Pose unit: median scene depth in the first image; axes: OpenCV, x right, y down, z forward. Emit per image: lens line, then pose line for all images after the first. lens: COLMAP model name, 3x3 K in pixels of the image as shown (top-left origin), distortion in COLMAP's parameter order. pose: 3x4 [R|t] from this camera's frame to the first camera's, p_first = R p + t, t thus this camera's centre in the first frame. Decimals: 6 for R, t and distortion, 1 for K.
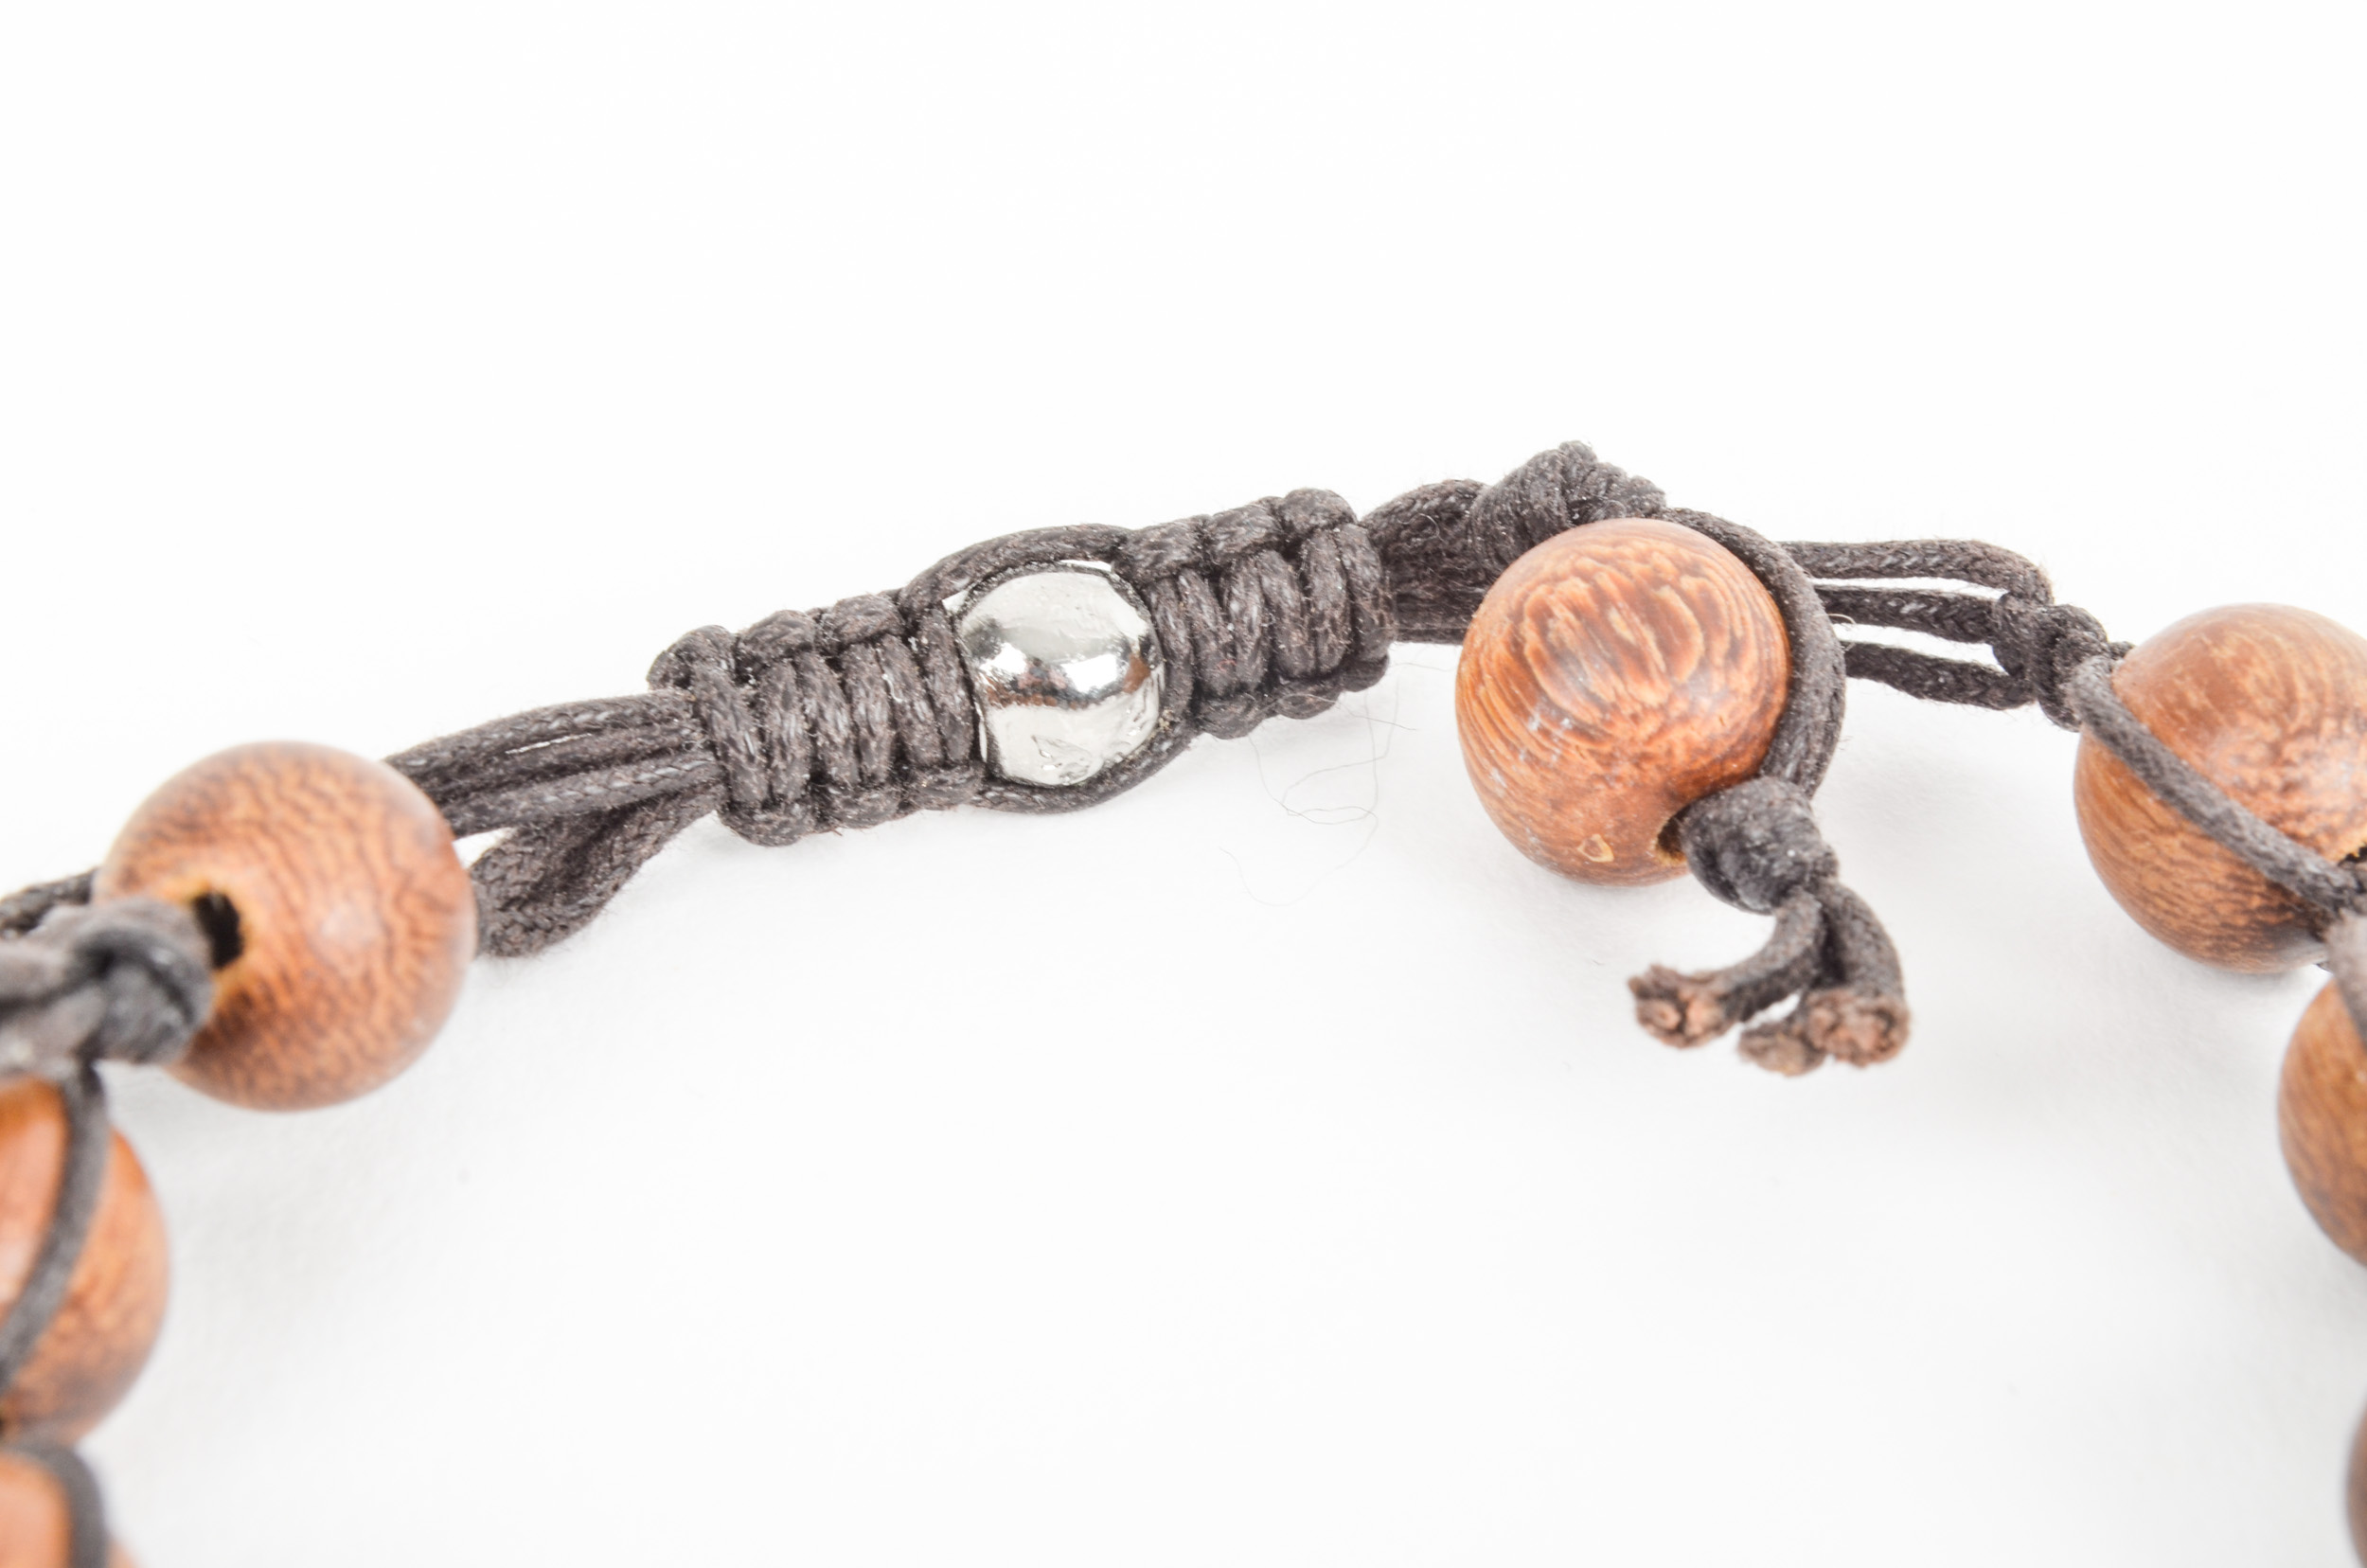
lens RADIAL K [[5595.1, 0, 1183.5], [0, 5595.1, 784.0], [0, 0, 1]] dist [0.079471, 0.922711]
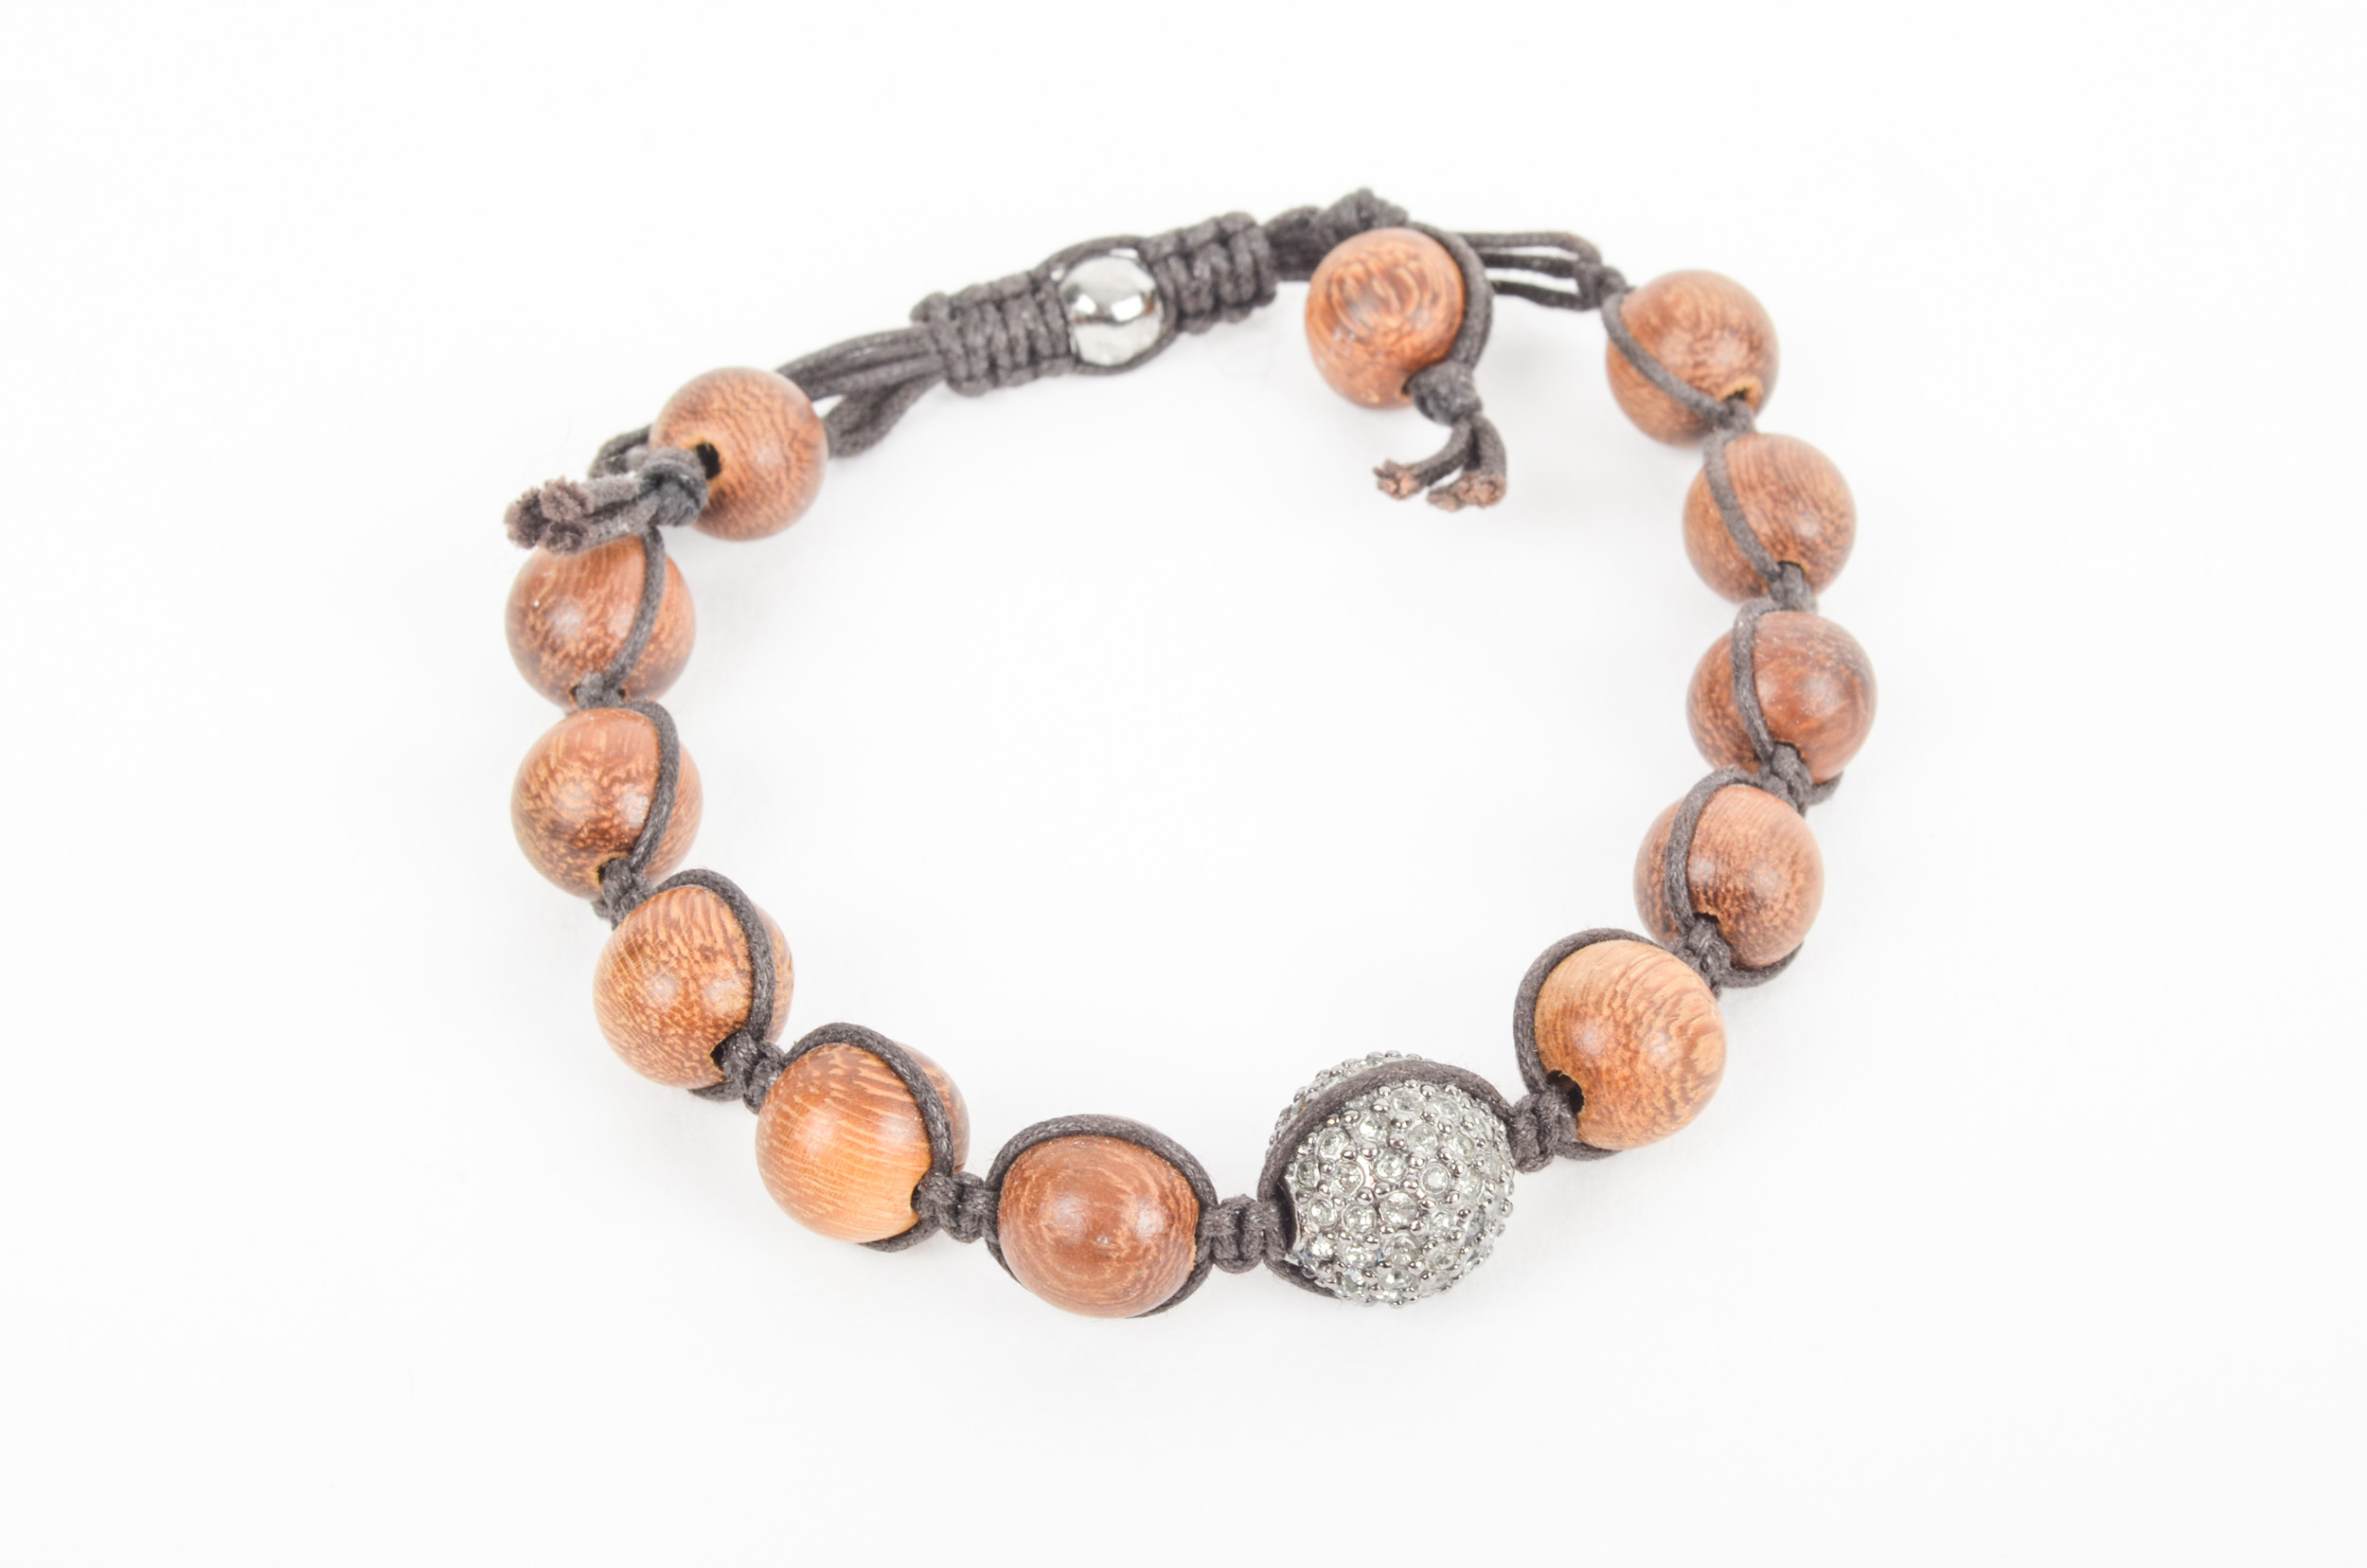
lens RADIAL K [[4267.7, 0, 1183.5], [0, 4267.7, 784.0], [0, 0, 1]] dist [0.046521, 0.053863]
pose [[0.998592, -0.014174, -0.051114, 0.084103], [0.022318, 0.986460, 0.162476, -0.104667], [0.048119, -0.163388, 0.985388, -0.573309]]
